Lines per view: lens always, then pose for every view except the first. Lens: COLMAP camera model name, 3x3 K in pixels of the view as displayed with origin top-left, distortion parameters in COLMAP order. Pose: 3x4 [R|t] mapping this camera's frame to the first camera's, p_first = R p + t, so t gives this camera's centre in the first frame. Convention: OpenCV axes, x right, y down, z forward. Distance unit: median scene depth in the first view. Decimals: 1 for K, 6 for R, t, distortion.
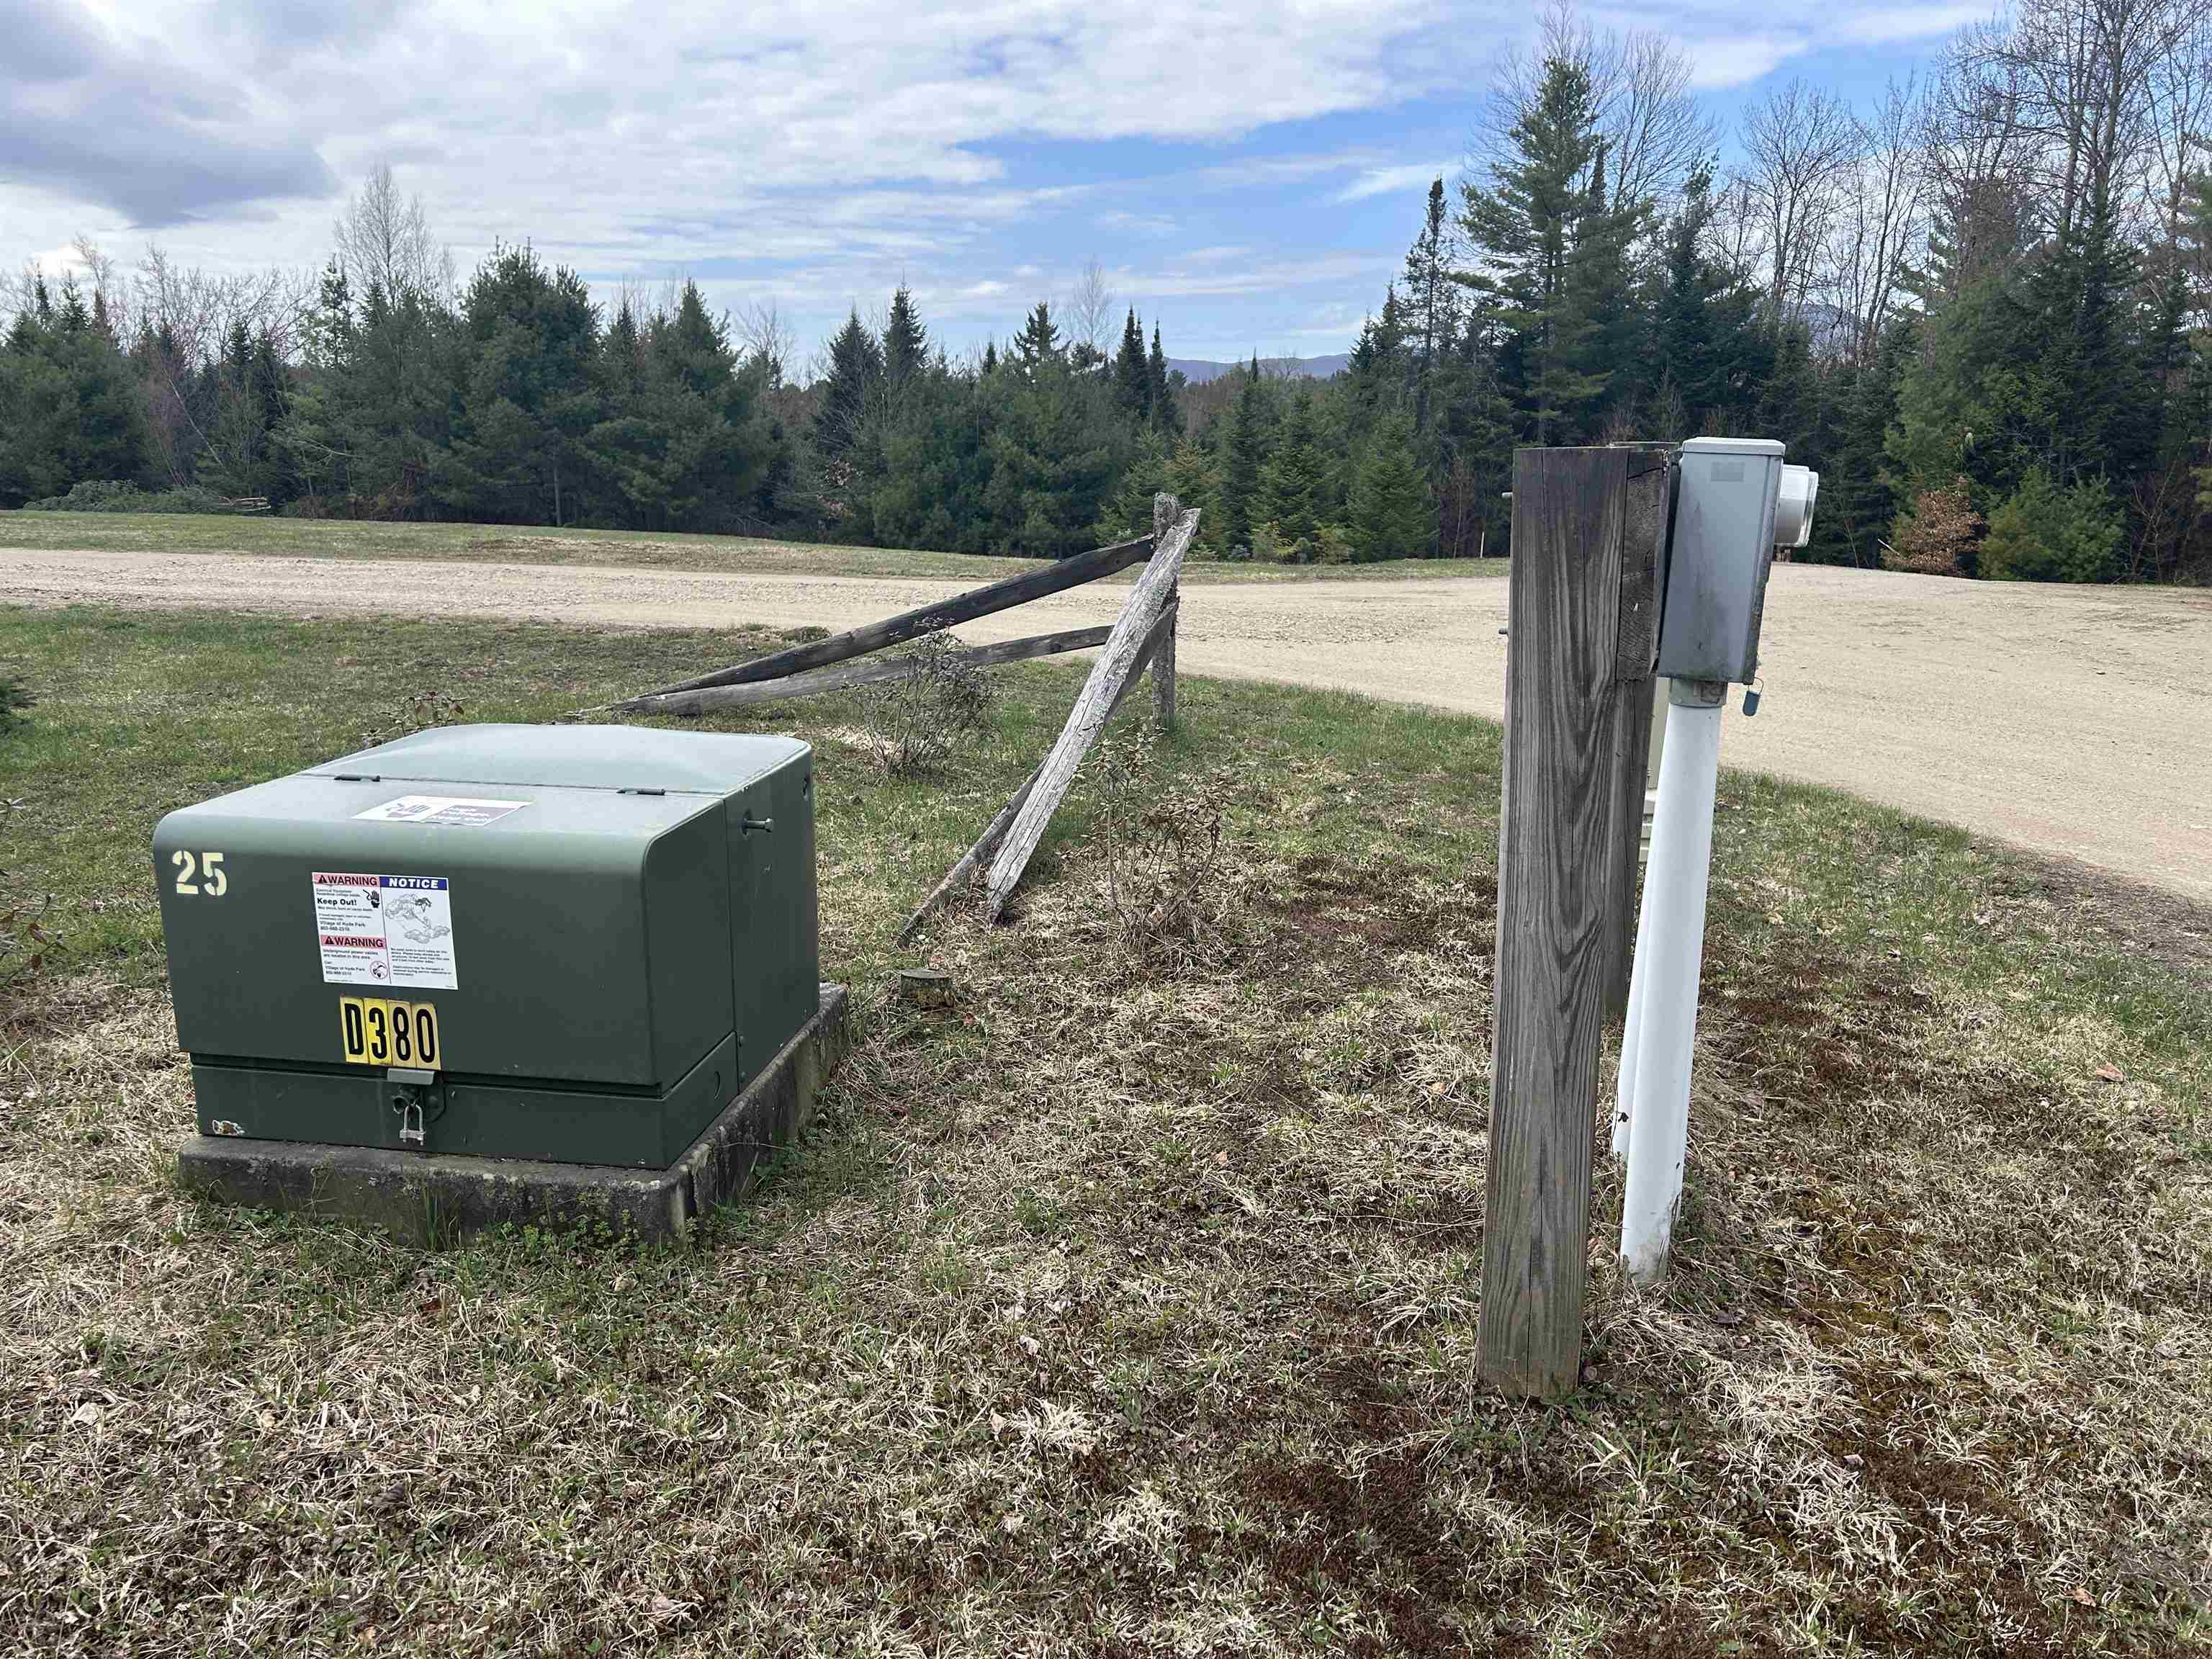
lens RADIAL K [[1636.7, 0, 1185.5], [0, 1636.7, 857.6], [0, 0, 1]] dist [0.057198, -0.039900]
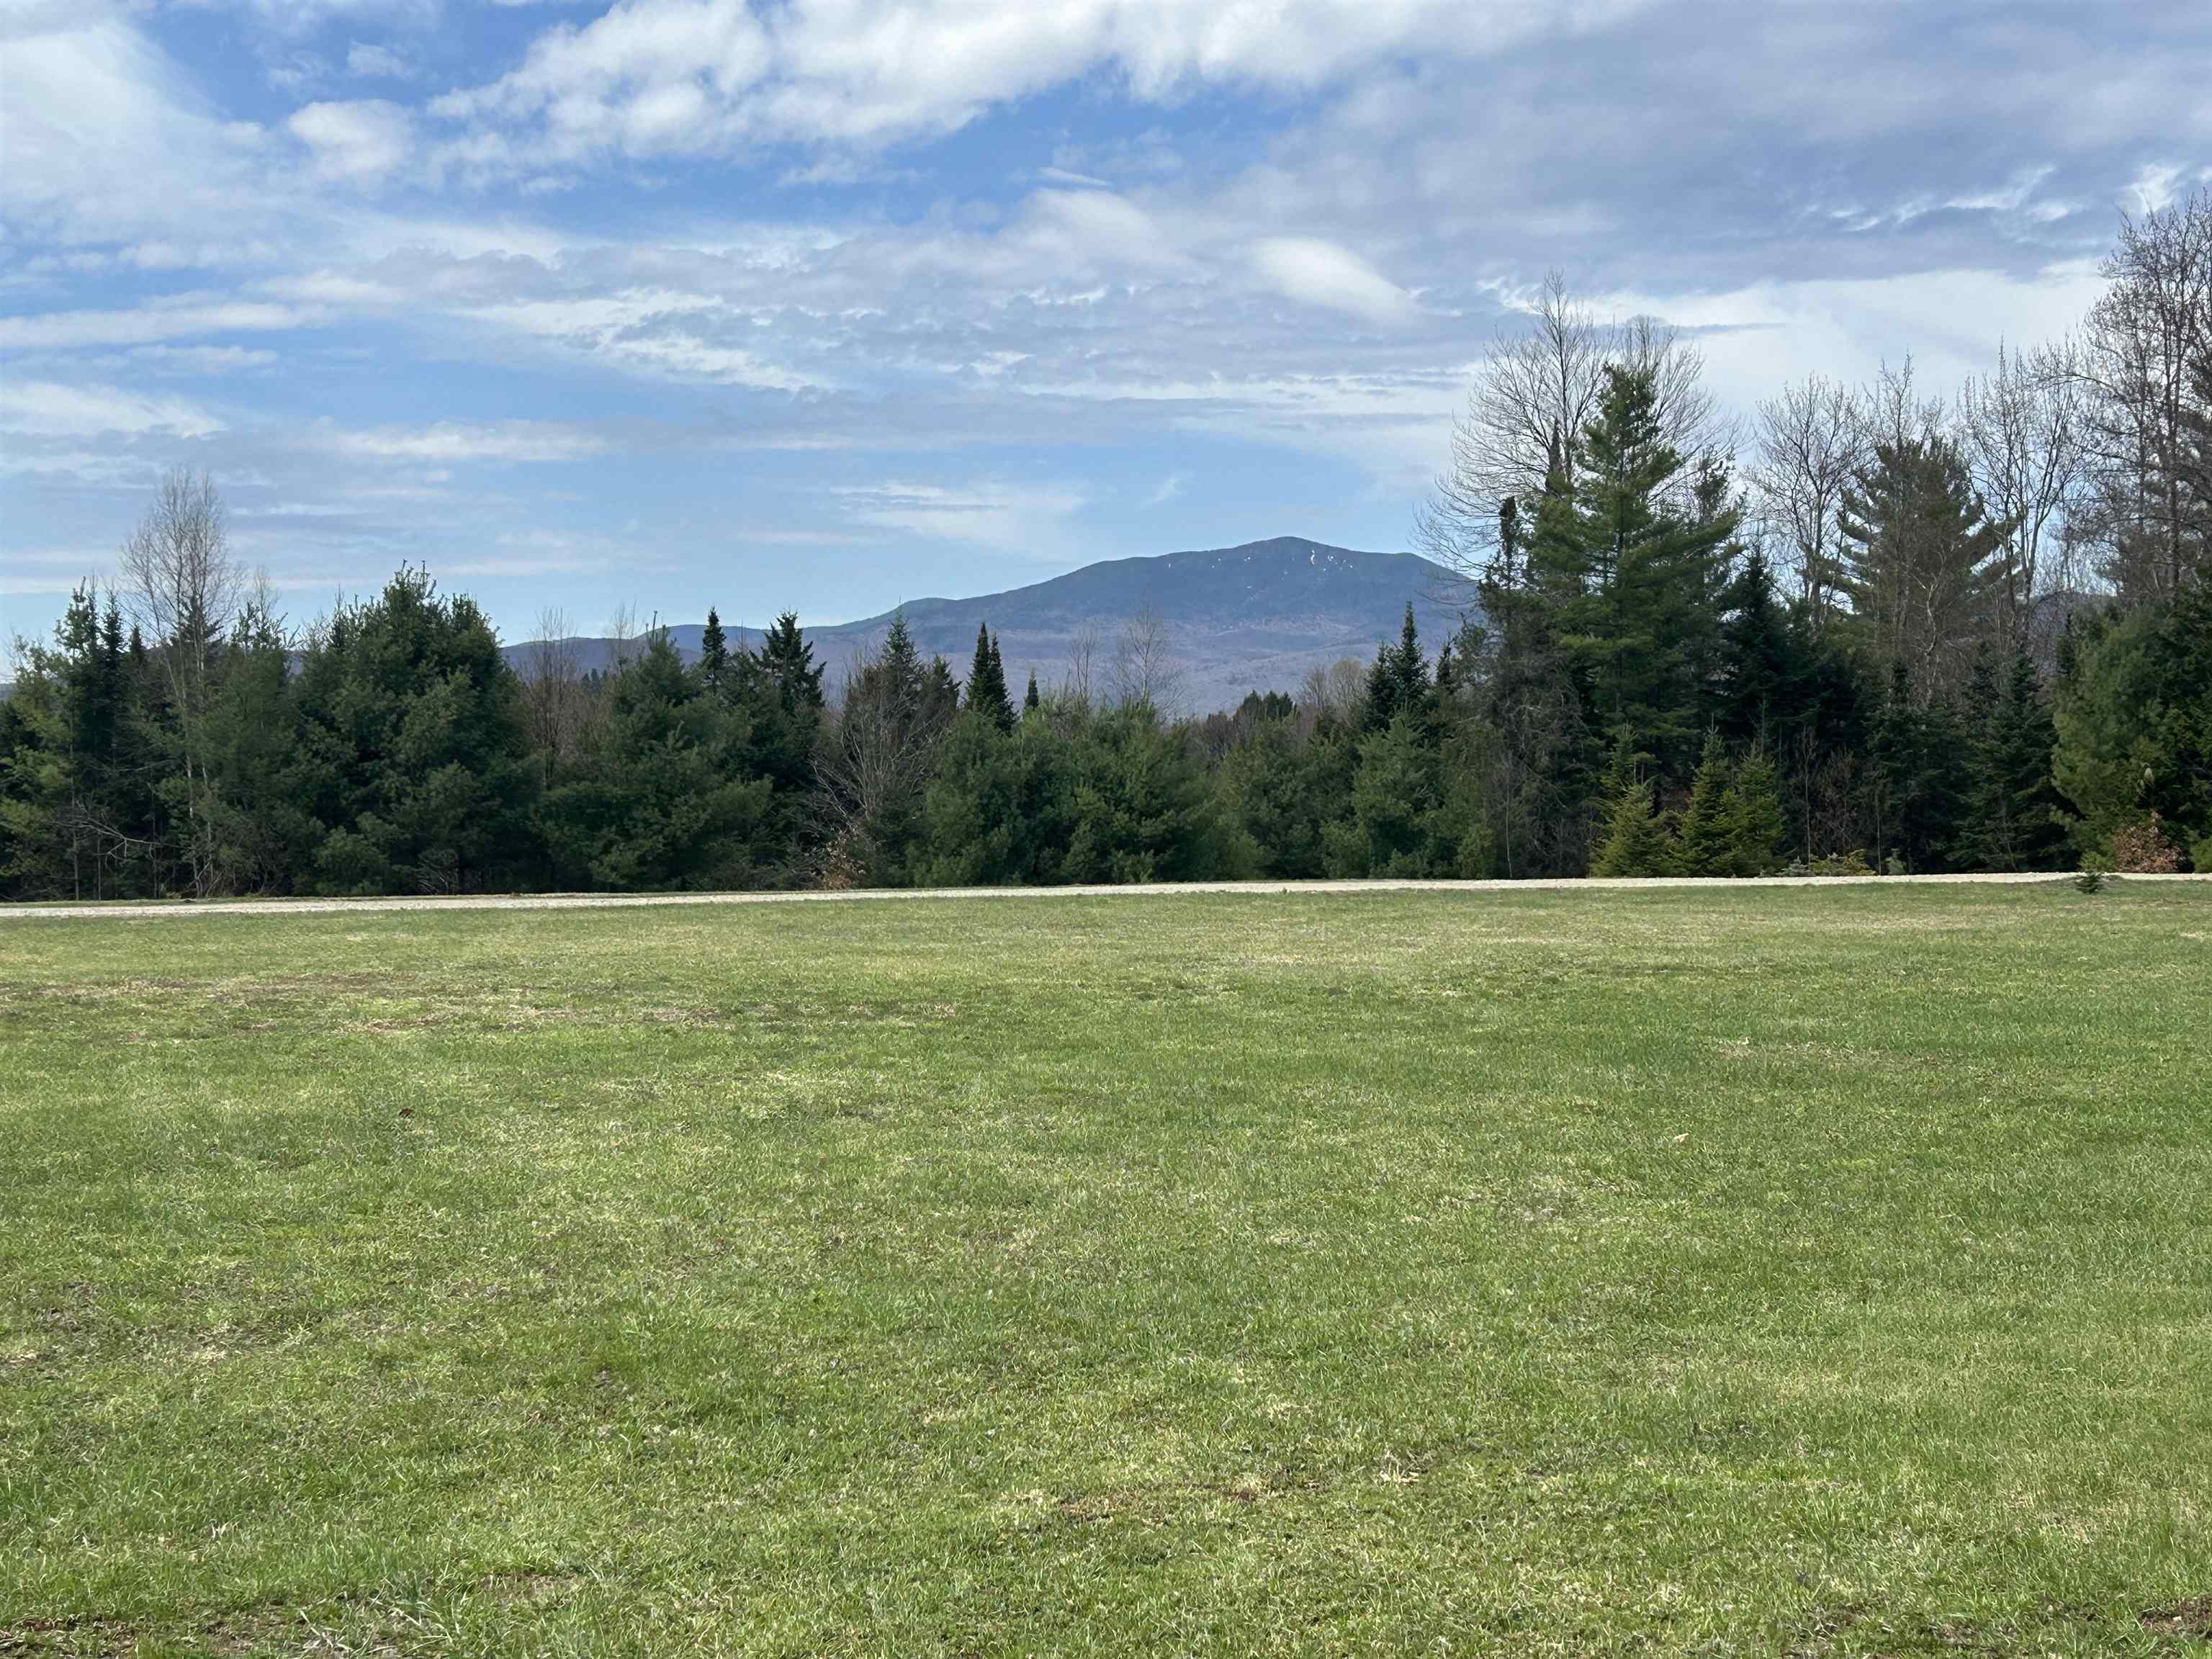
lens RADIAL K [[3262.2, 0, 1225.5], [0, 3262.2, 955.2], [0, 0, 1]] dist [0.068059, 0.000000]
pose [[0.953836, -0.037073, 0.298029, -0.499096], [0.095385, 0.978367, -0.183575, 0.120435], [-0.284777, 0.203528, 0.936738, -0.494761]]
